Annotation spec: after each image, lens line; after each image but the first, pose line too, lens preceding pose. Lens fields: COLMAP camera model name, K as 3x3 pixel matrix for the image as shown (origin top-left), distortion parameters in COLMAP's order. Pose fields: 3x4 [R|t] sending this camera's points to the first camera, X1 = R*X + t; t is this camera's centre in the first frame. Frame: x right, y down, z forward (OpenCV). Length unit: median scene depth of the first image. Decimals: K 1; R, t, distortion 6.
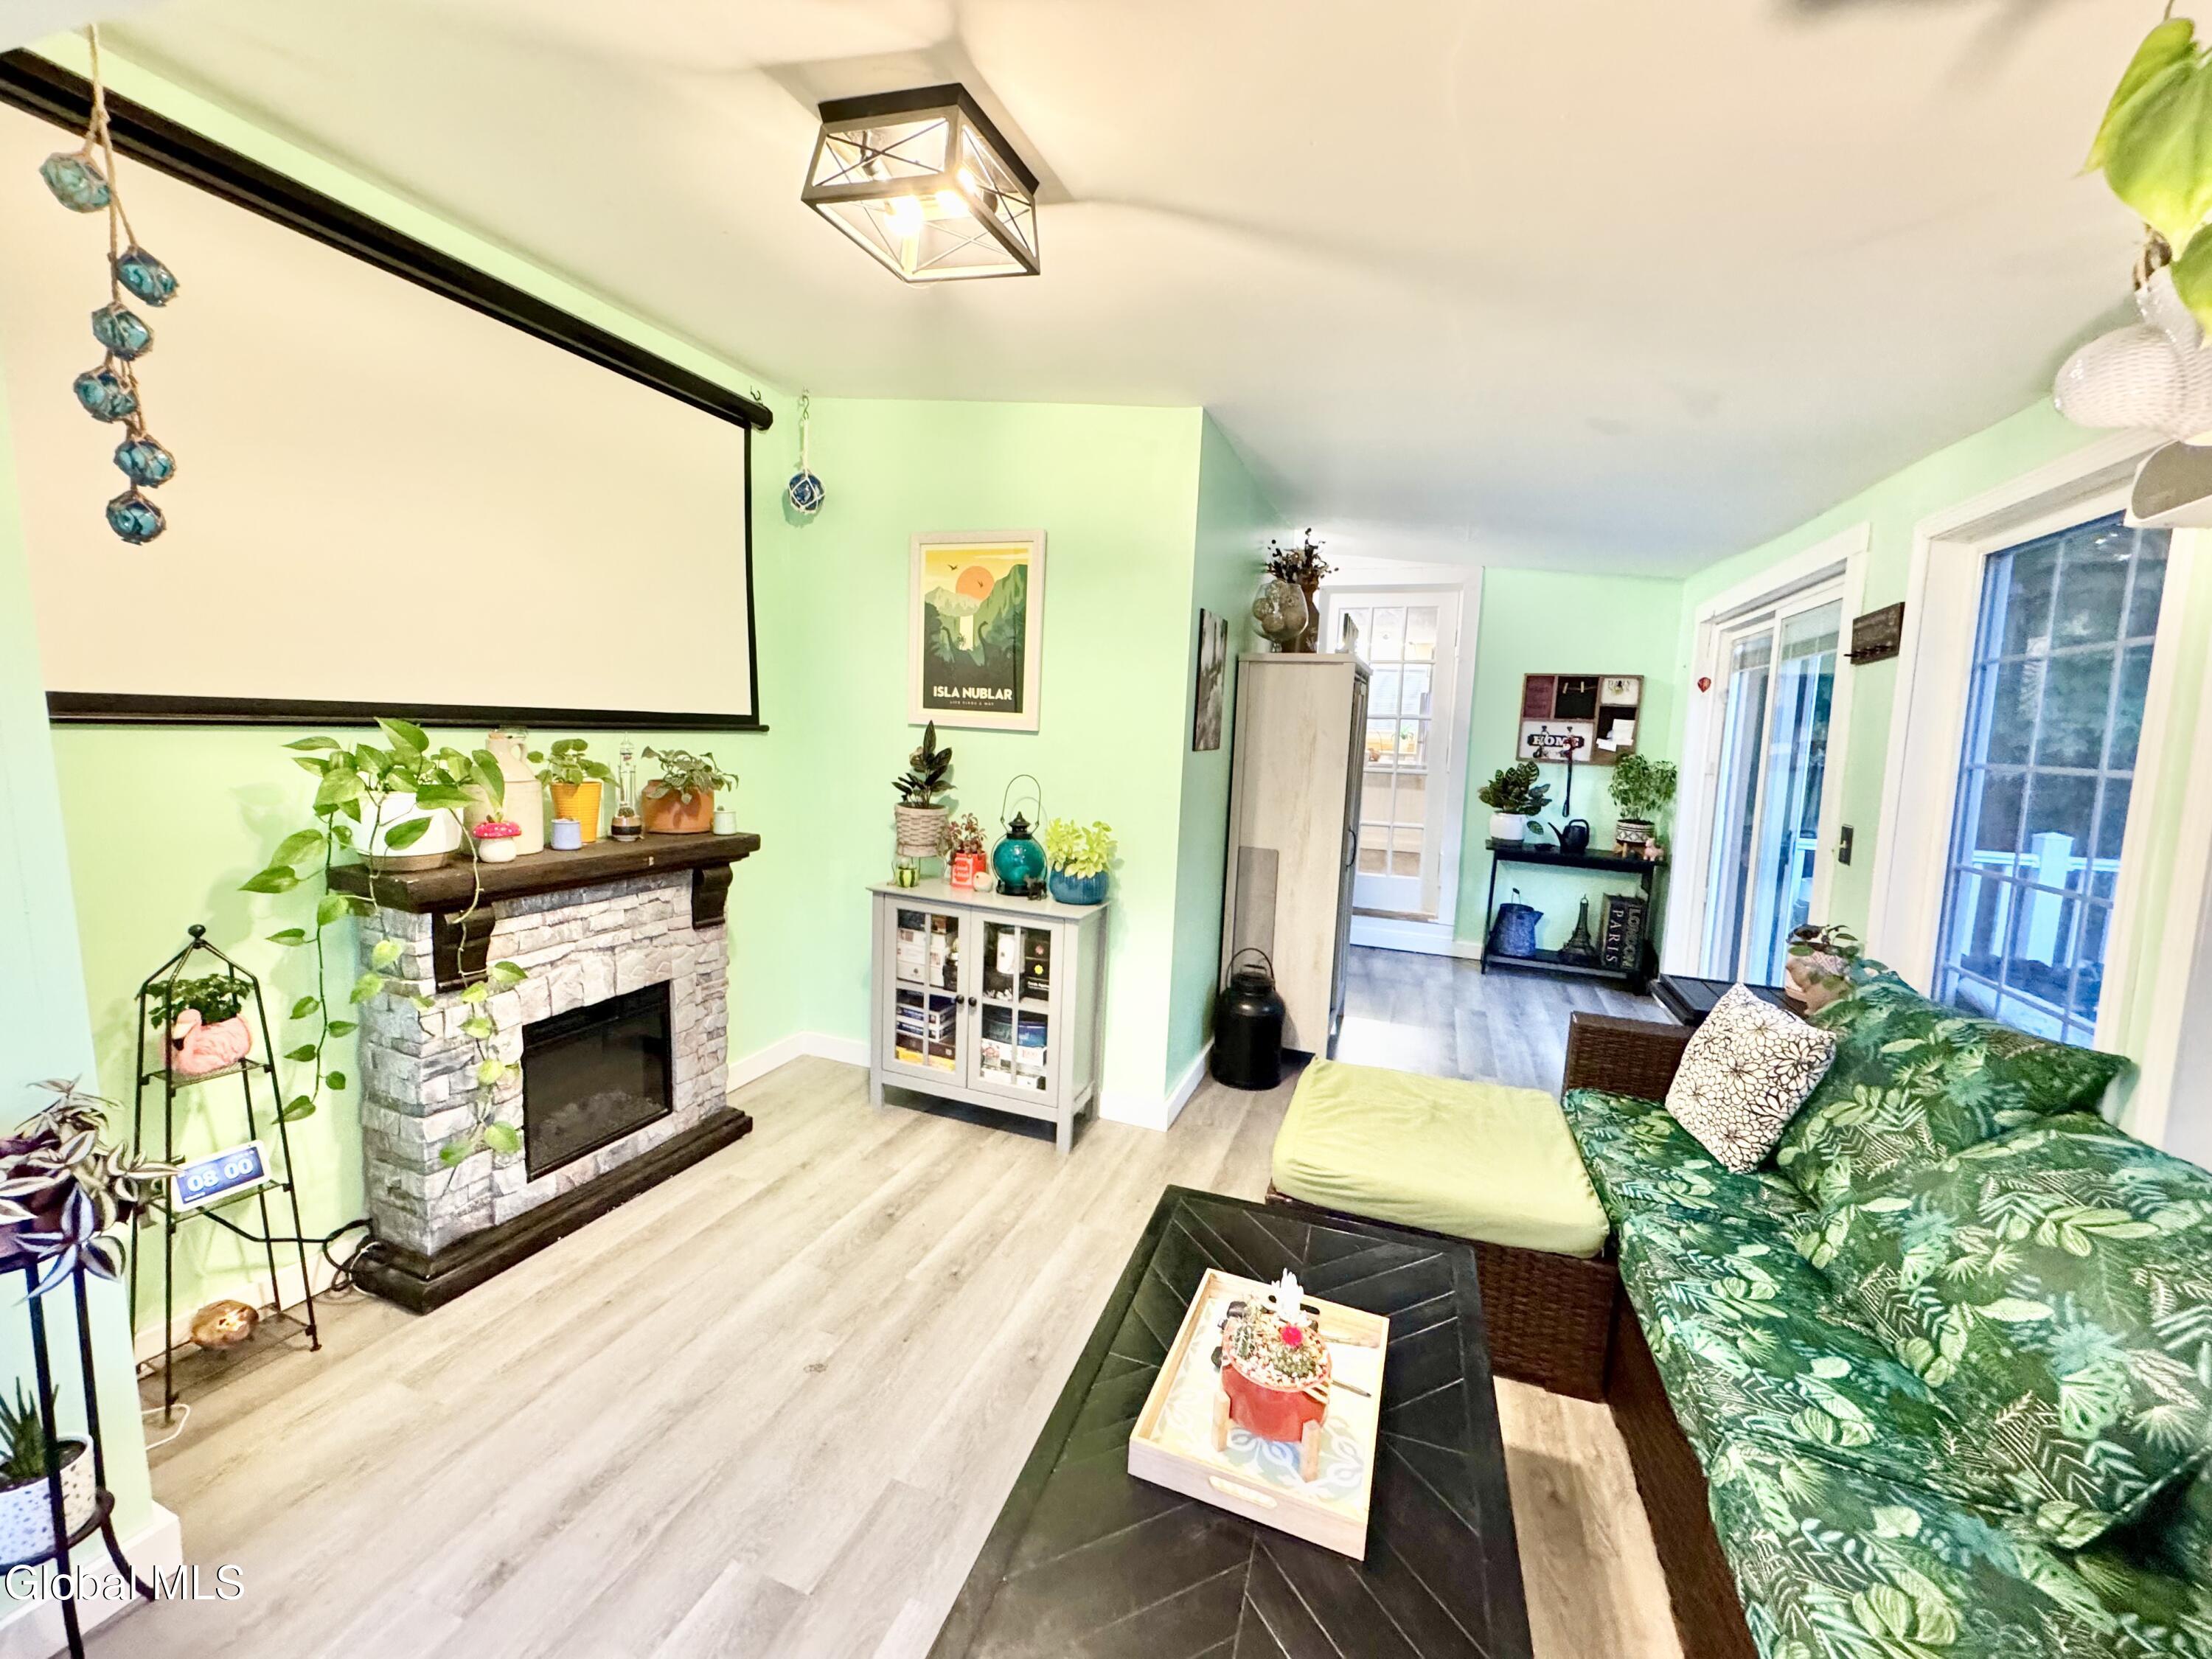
lens RADIAL K [[880.9, 0, 1104.0], [0, 880.9, 829.8], [0, 0, 1]] dist [-0.001139, 0.000291]
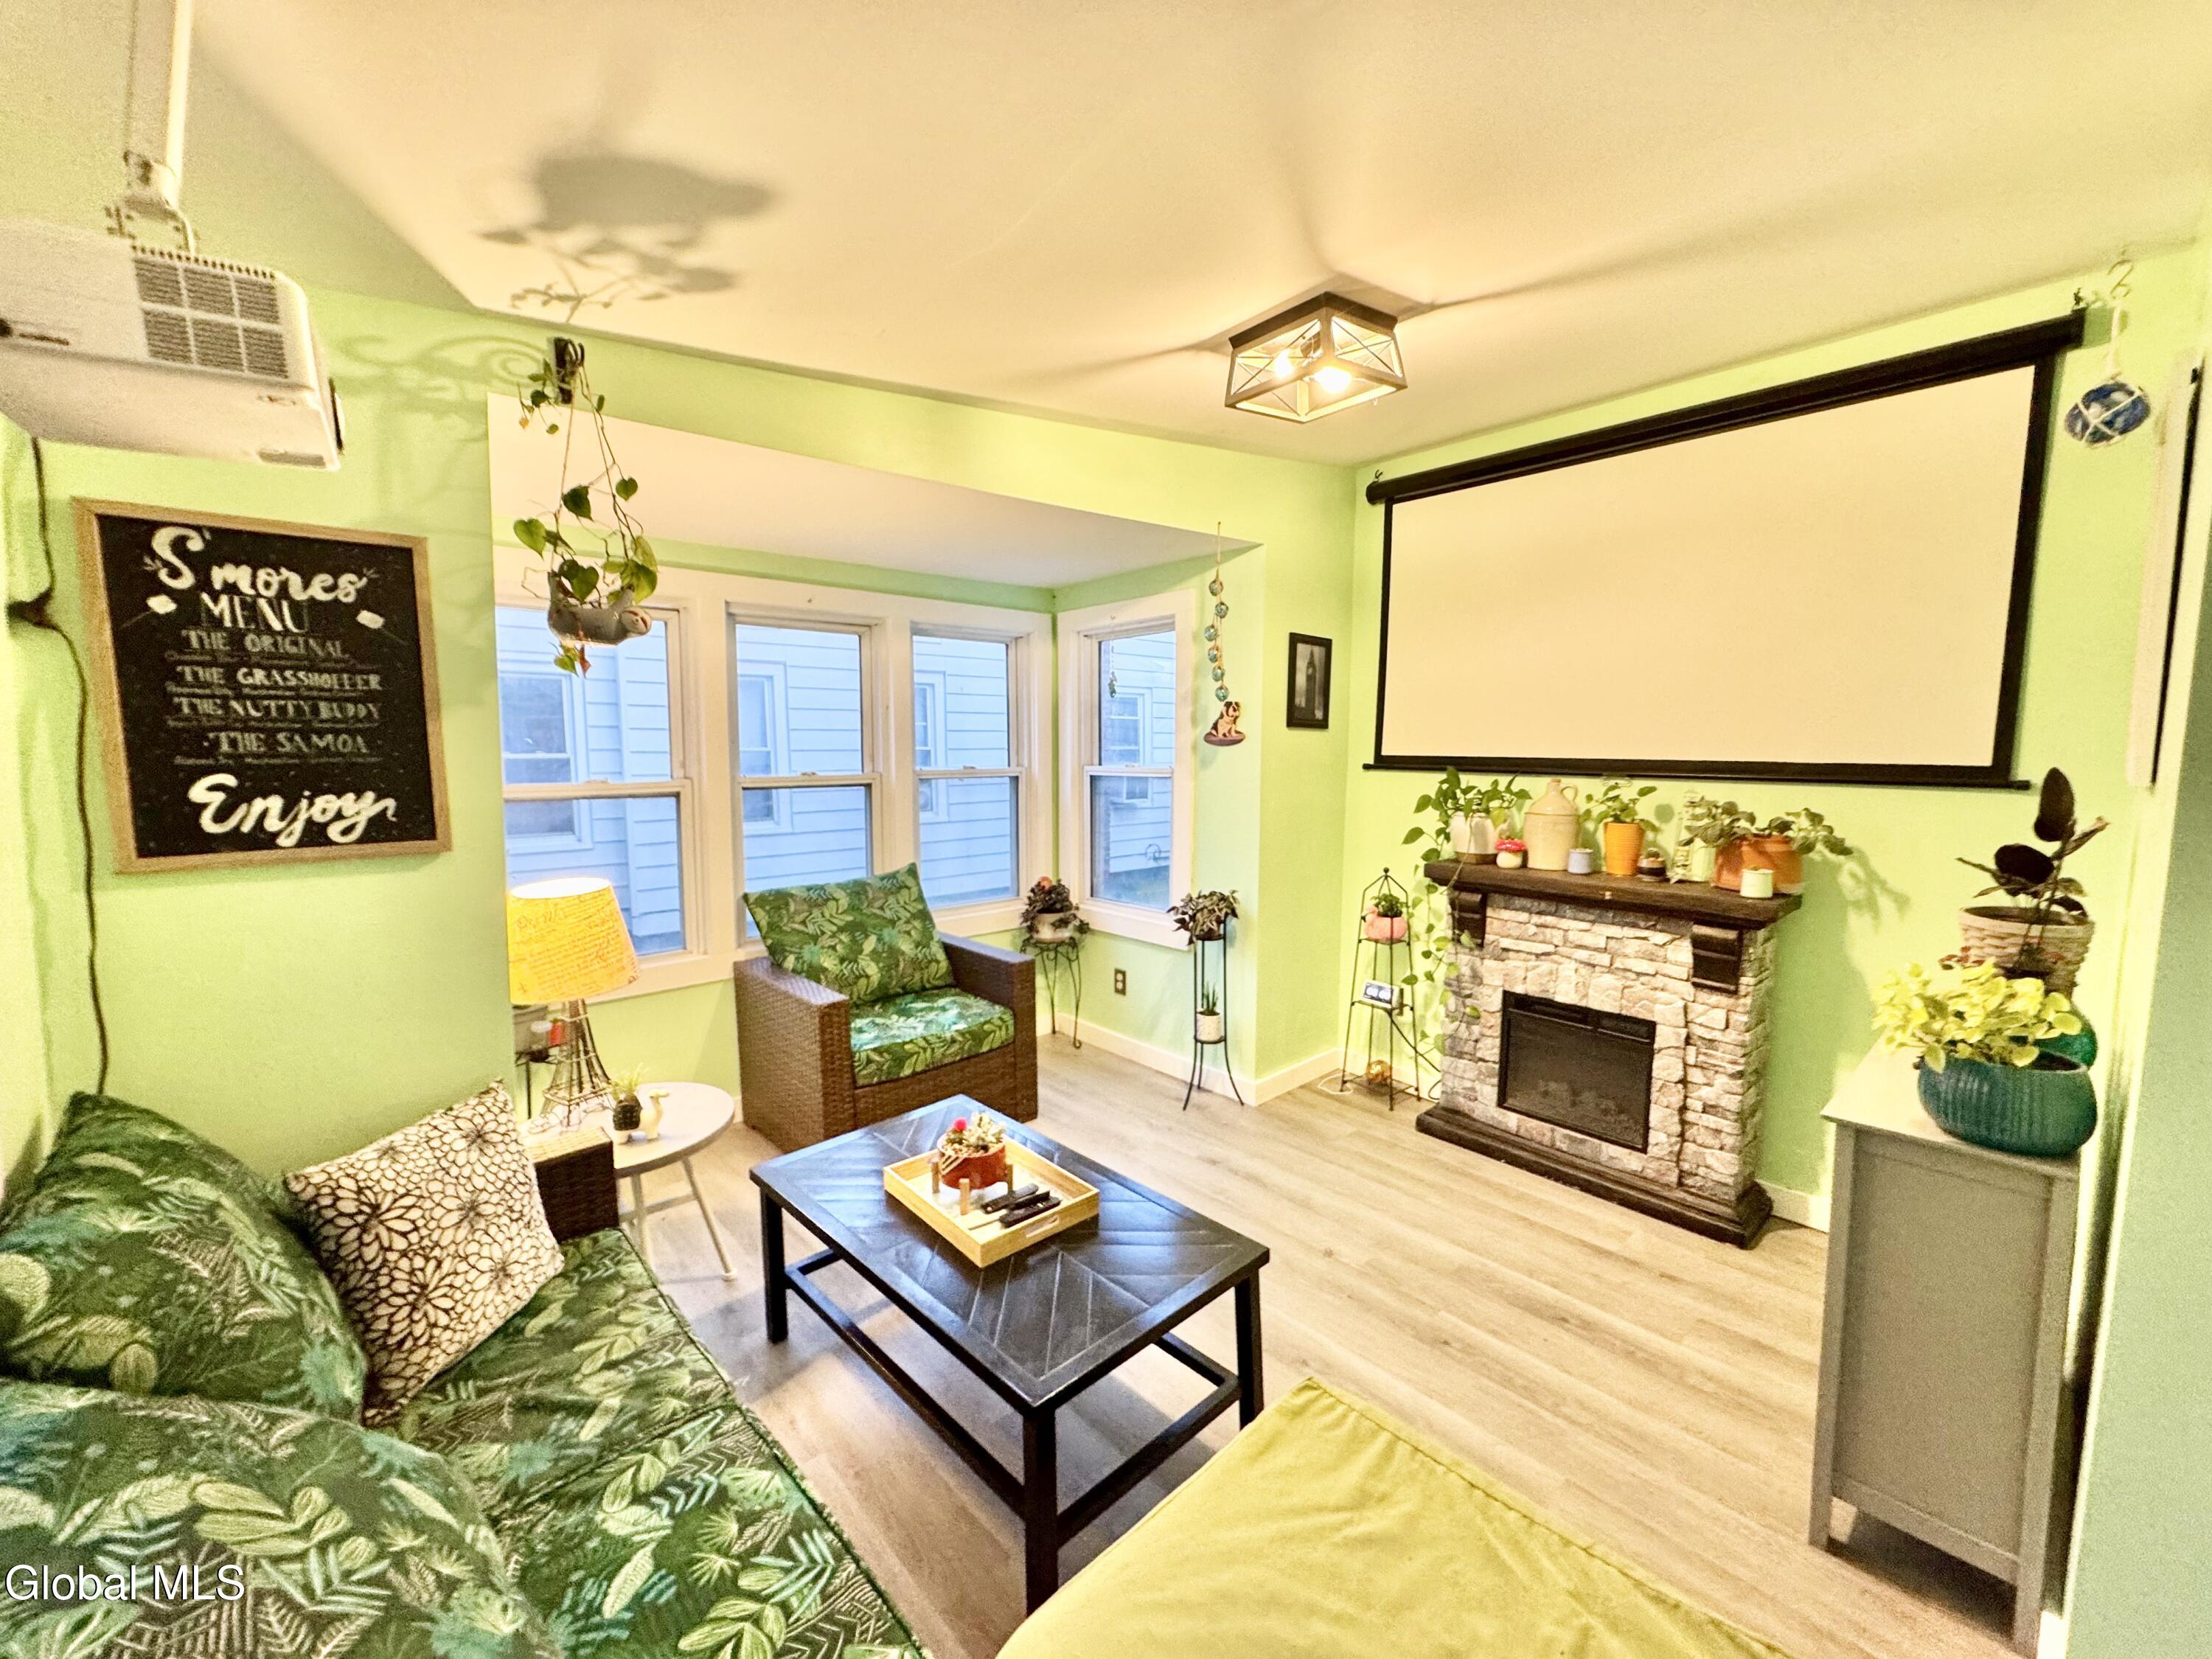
lens RADIAL K [[880.9, 0, 1104.0], [0, 880.9, 829.8], [0, 0, 1]] dist [-0.001139, 0.000291]
pose [[-0.464720, 0.044922, -0.884317, 0.810777], [-0.129808, 0.984466, 0.118225, -0.101024], [0.875891, 0.169733, -0.451670, 1.008877]]
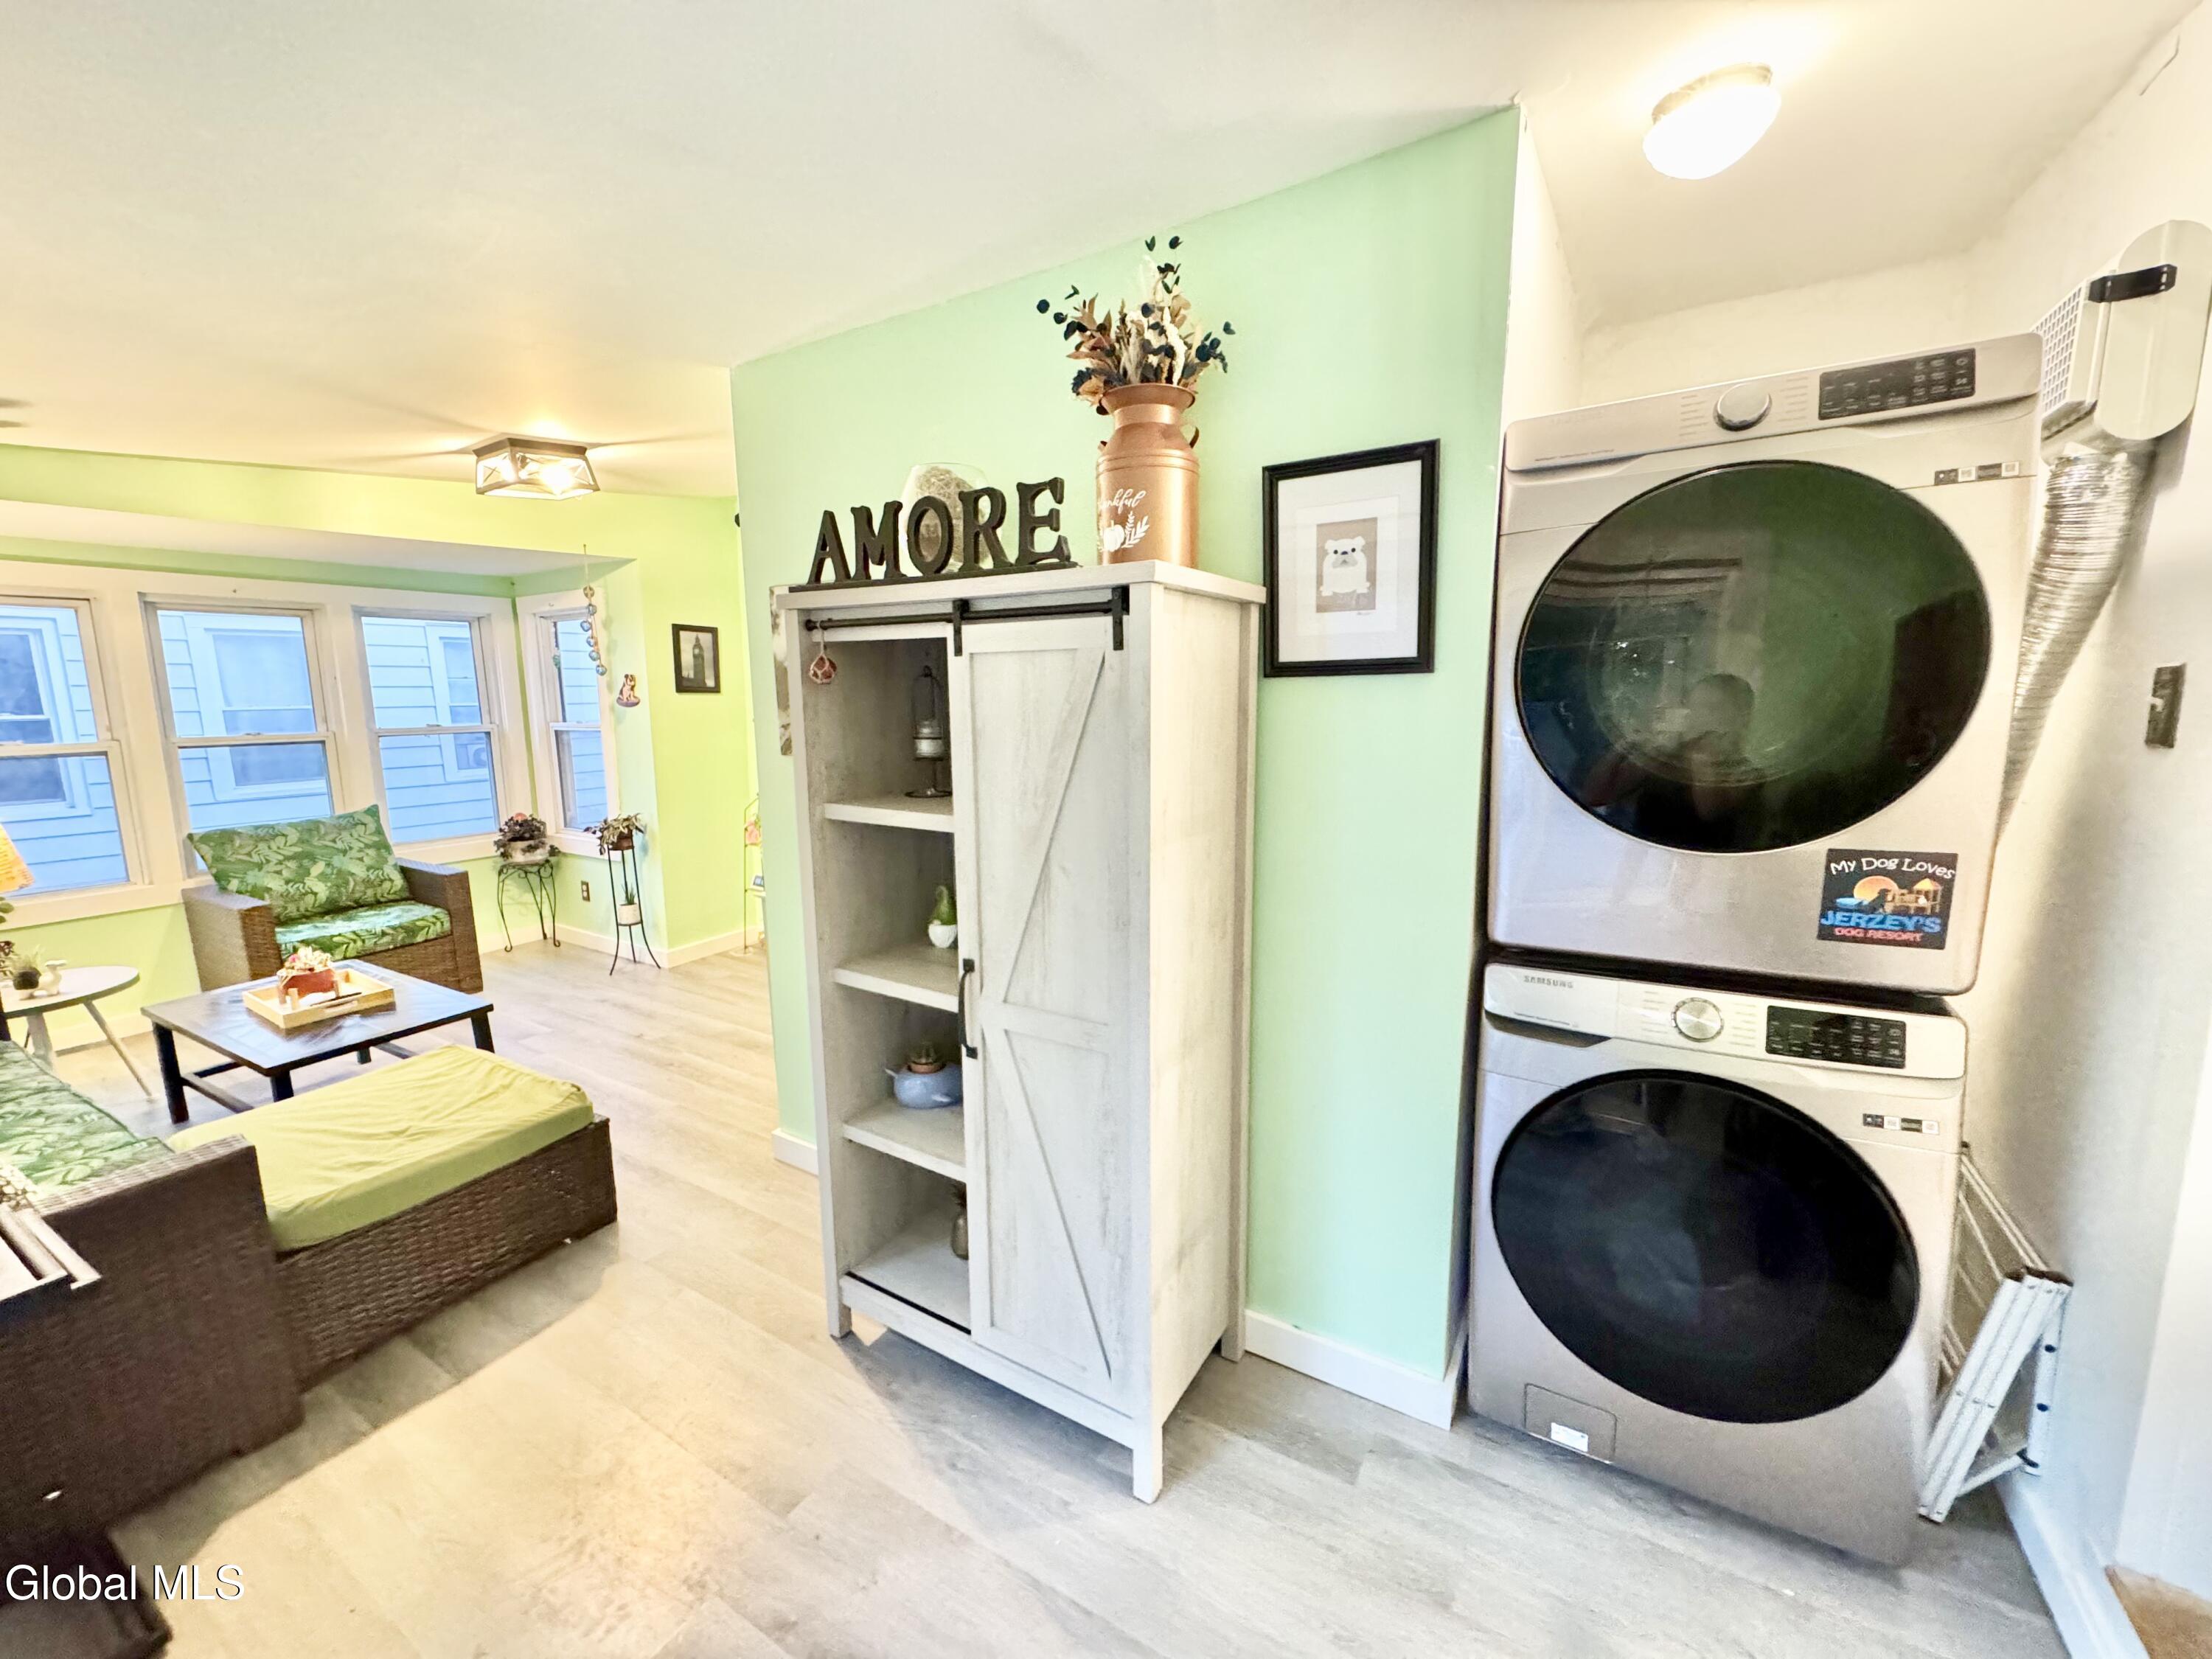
lens RADIAL K [[880.9, 0, 1104.0], [0, 880.9, 829.8], [0, 0, 1]] dist [-0.001139, 0.000291]
pose [[-0.189284, 0.116420, -0.974996, 1.198176], [-0.125836, 0.981883, 0.141672, -0.244444], [0.973826, 0.149506, -0.171205, 1.976603]]
